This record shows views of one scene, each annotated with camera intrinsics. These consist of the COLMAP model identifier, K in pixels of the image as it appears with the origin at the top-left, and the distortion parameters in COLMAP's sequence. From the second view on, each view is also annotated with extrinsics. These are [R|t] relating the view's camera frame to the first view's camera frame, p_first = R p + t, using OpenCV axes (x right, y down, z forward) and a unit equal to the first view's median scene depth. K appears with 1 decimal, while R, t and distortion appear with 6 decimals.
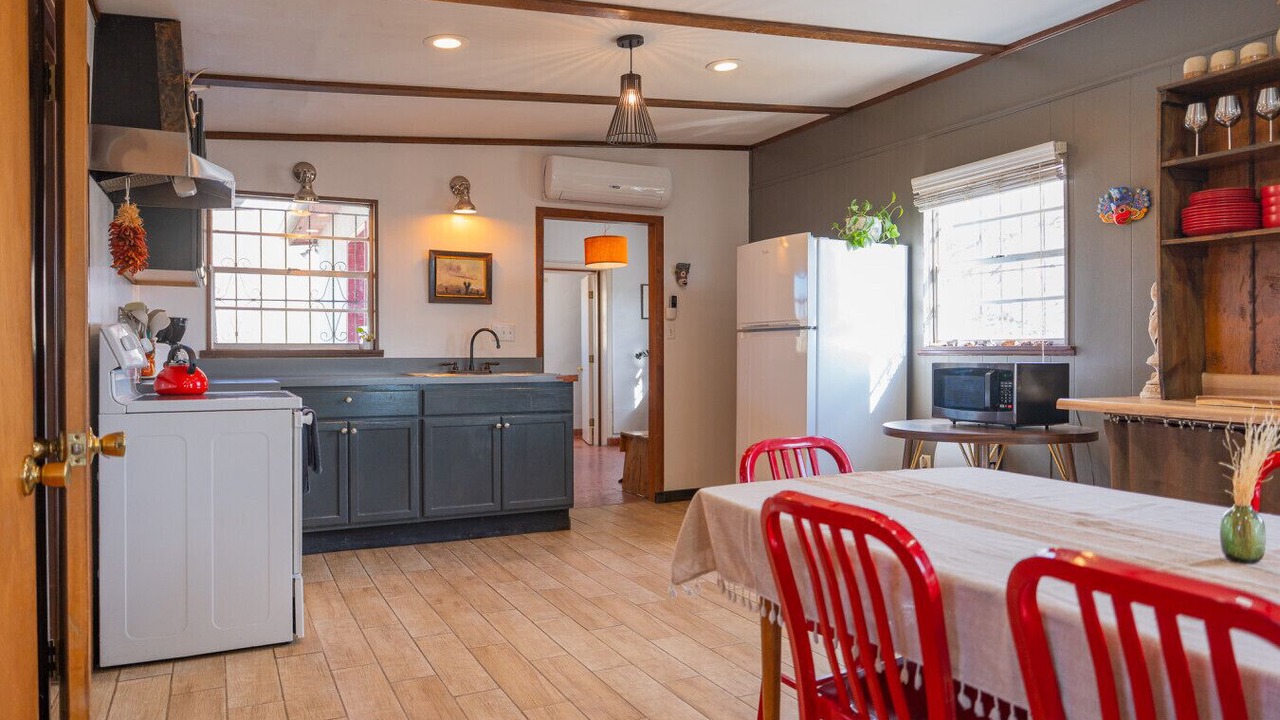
lens RADIAL K [[844.7, 0, 640.8], [0, 844.7, 358.3], [0, 0, 1]] dist [0.001963, -0.001079]
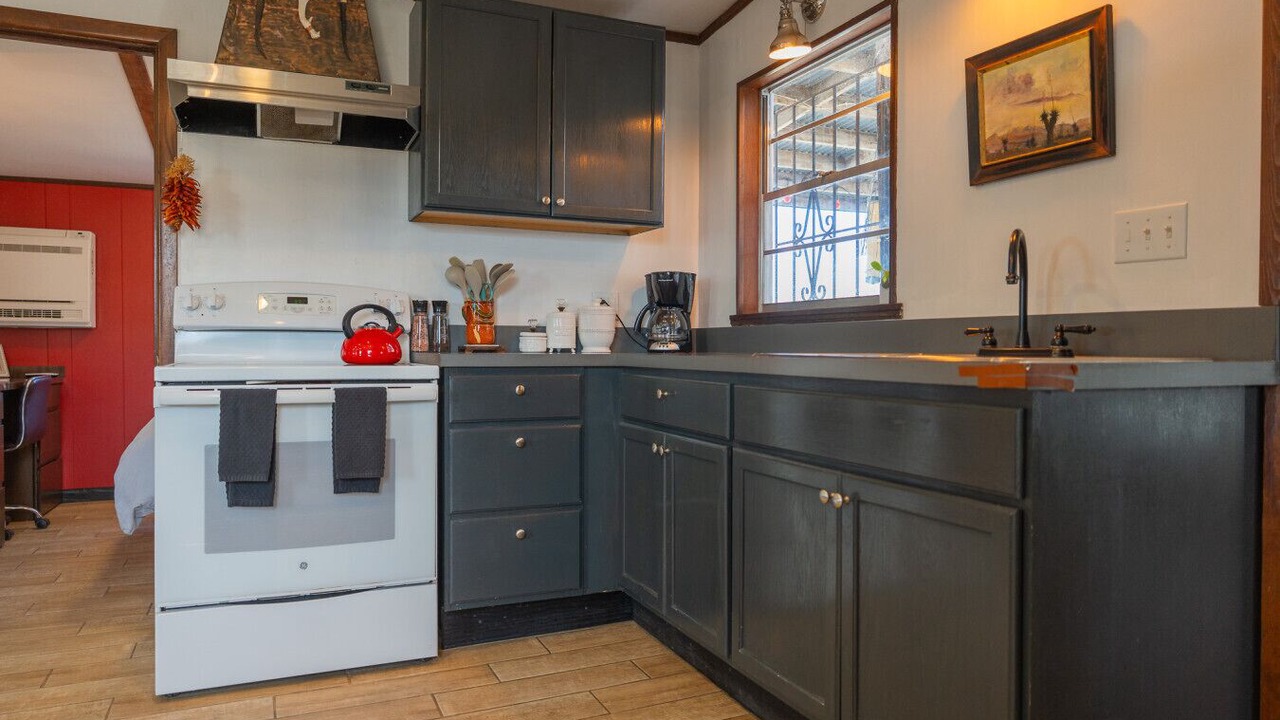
lens RADIAL K [[844.7, 0, 642.1], [0, 844.7, 353.3], [0, 0, 1]] dist [0.001963, -0.001079]
pose [[-0.055620, 0.010851, -0.998393, 0.179501], [-0.007428, 0.999909, 0.011281, 0.013555], [0.998424, 0.008044, -0.055534, 0.860696]]
